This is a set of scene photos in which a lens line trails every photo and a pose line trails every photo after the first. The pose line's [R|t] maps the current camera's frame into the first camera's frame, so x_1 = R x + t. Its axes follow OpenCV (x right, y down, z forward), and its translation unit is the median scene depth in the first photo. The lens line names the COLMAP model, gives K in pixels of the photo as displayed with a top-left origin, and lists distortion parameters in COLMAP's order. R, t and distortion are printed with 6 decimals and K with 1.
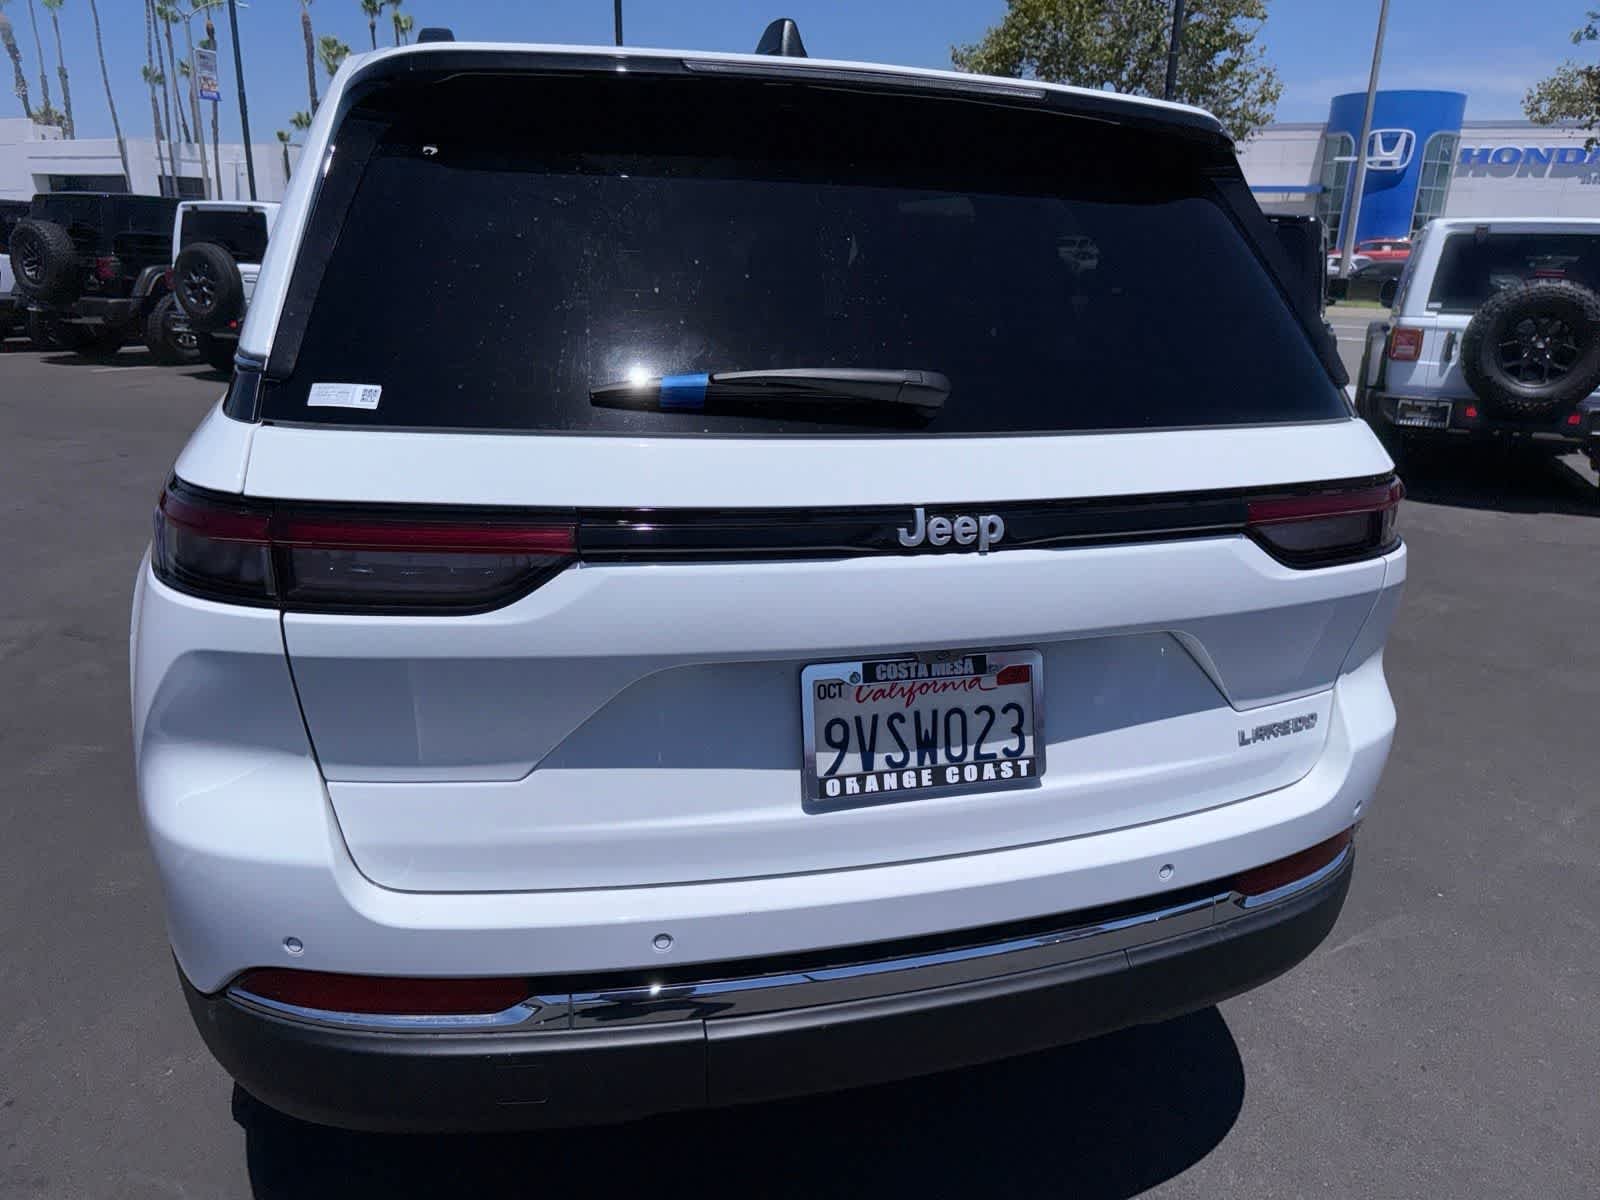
lens RADIAL K [[1140.6, 0, 799.2], [0, 1140.6, 632.6], [0, 0, 1]] dist [0.036024, -0.039797]
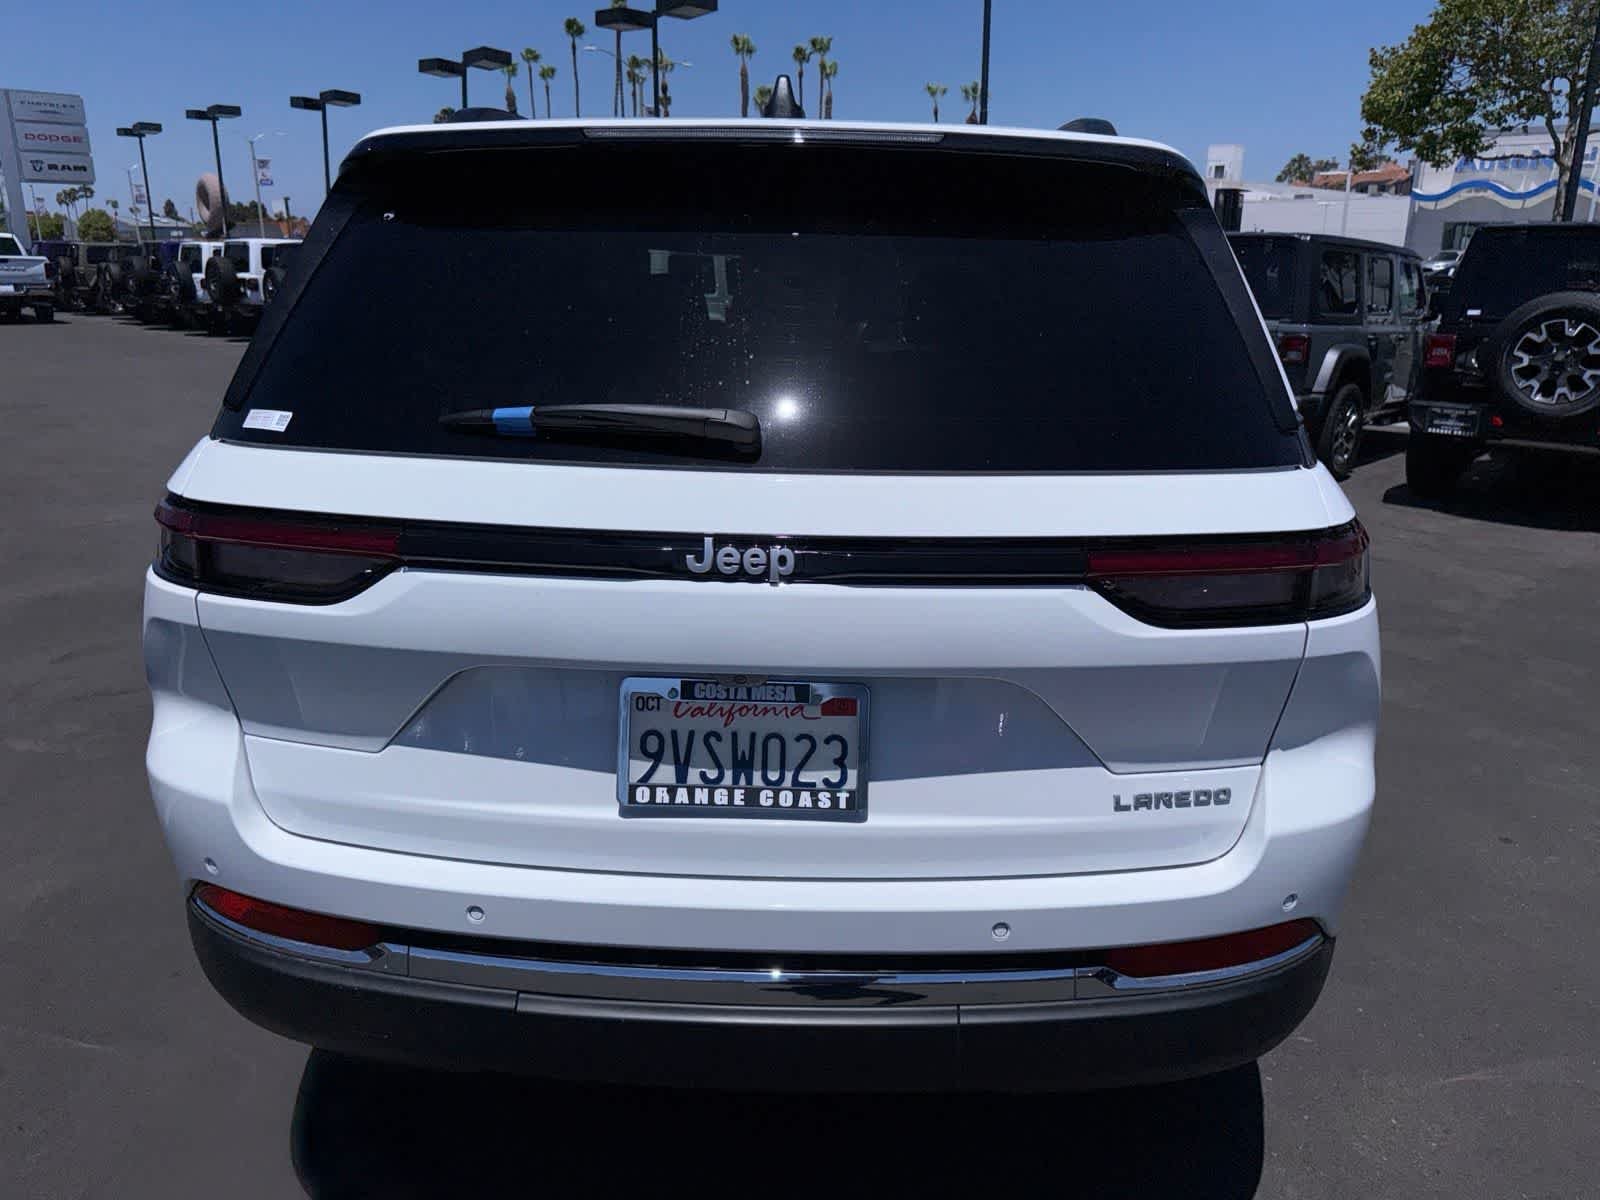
lens RADIAL K [[1140.6, 0, 805.0], [0, 1140.6, 608.8], [0, 0, 1]] dist [0.036024, -0.039797]
pose [[0.944263, 0.075707, -0.320369, 0.493183], [-0.087717, 0.995875, -0.023202, -0.024632], [0.317291, 0.050010, 0.947009, 0.030710]]
